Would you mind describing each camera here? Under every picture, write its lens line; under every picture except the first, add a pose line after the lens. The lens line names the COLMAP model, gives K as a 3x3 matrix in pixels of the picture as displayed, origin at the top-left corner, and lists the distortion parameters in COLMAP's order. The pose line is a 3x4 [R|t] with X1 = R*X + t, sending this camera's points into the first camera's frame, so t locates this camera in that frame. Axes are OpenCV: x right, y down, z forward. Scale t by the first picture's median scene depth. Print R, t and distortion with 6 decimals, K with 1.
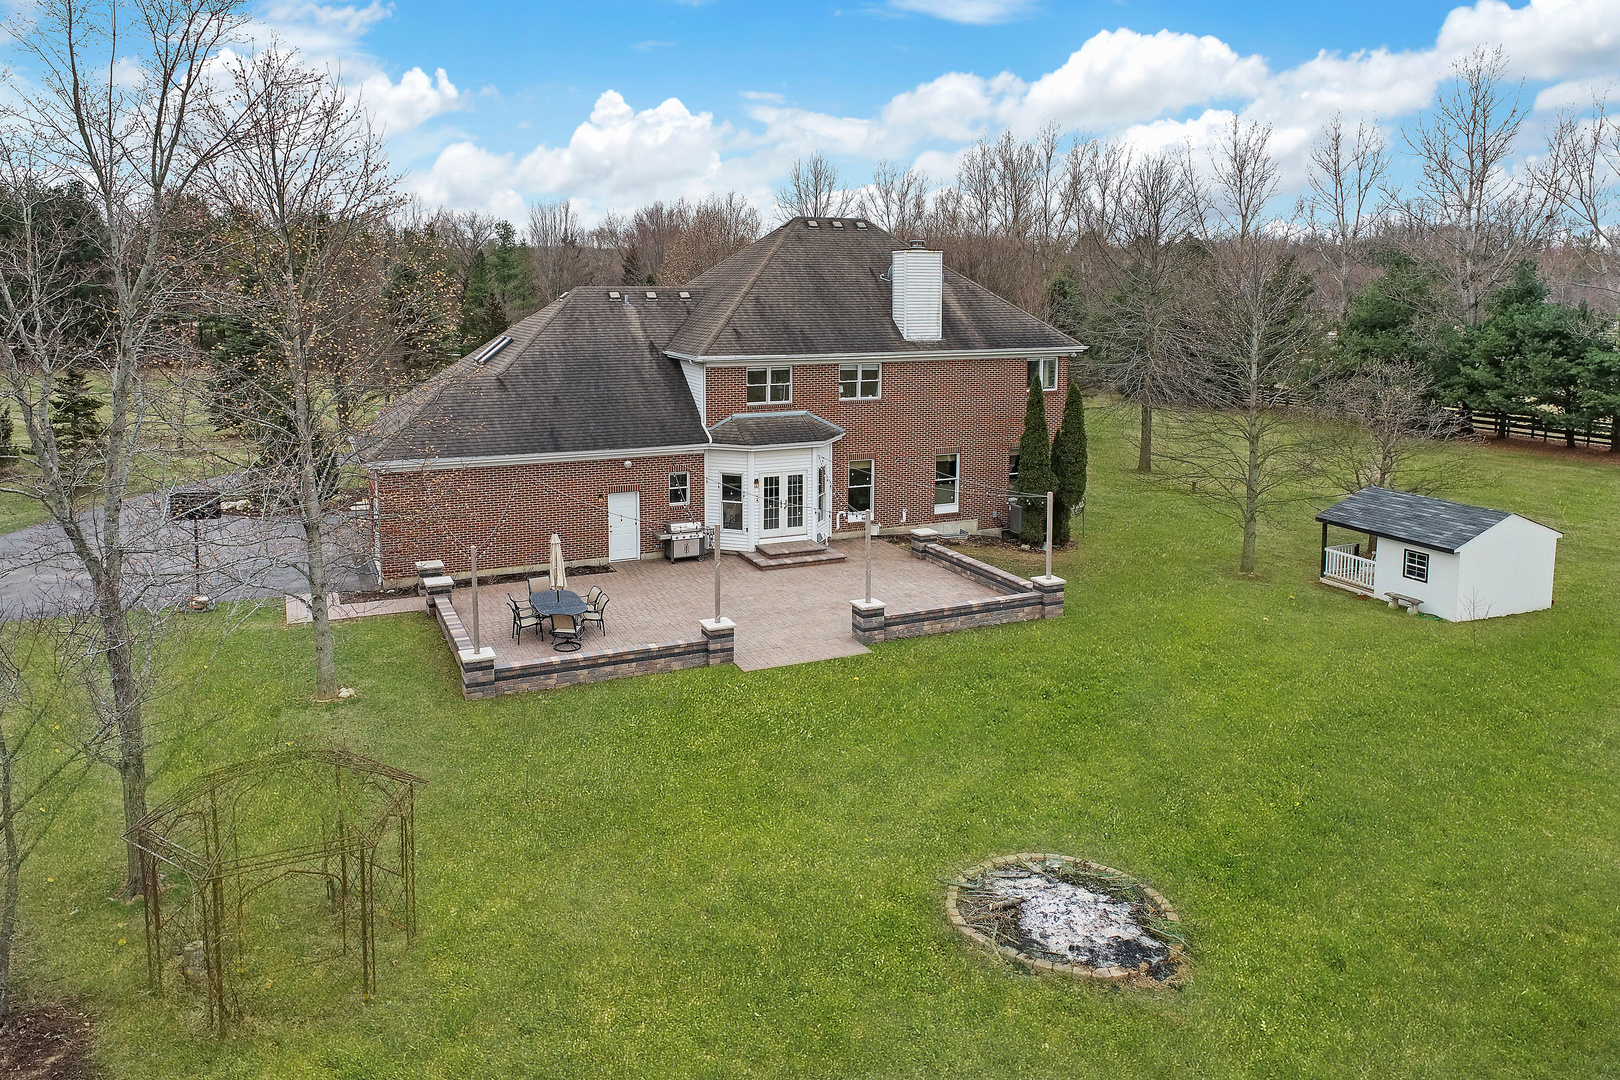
lens RADIAL K [[1157.9, 0, 818.5], [0, 1157.9, 480.3], [0, 0, 1]] dist [-0.012943, -0.002028]
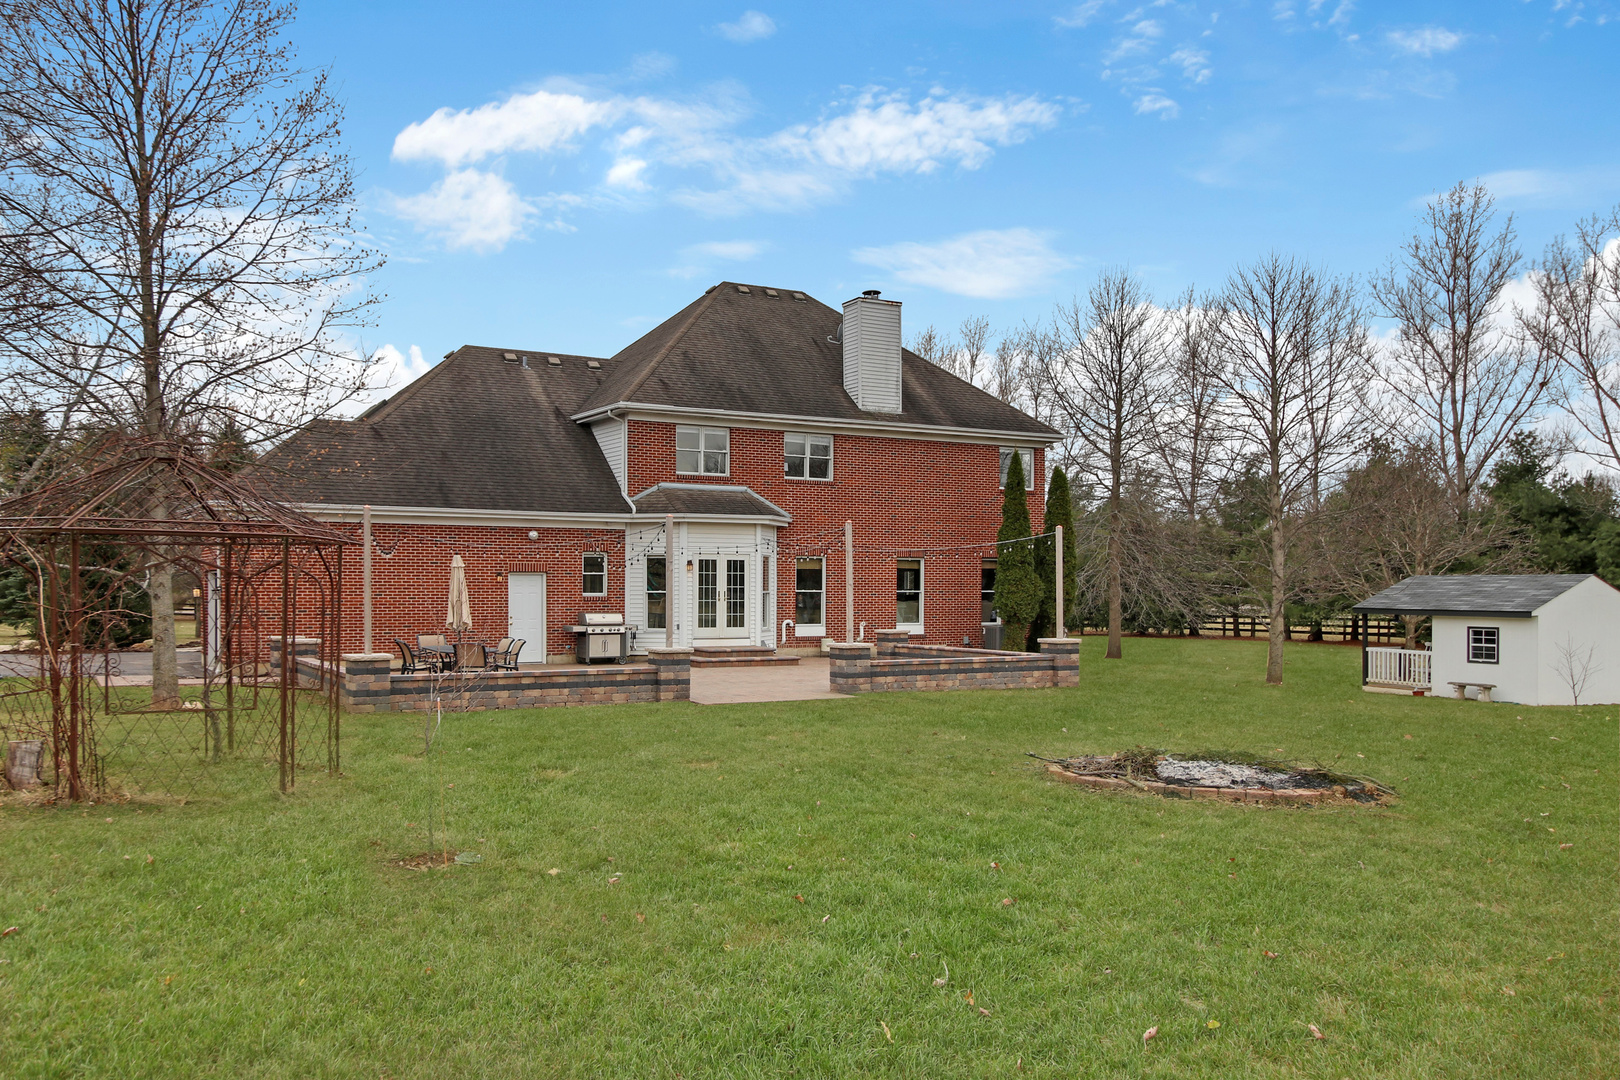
lens RADIAL K [[1366.9, 0, 810.0], [0, 1366.9, 540.0], [0, 0, 1]] dist [0.011750, 0.002053]
pose [[0.997793, -0.018021, 0.063912, -0.029466], [0.025283, 0.993078, -0.114703, 0.094994], [-0.061402, 0.116065, 0.991342, 0.034356]]
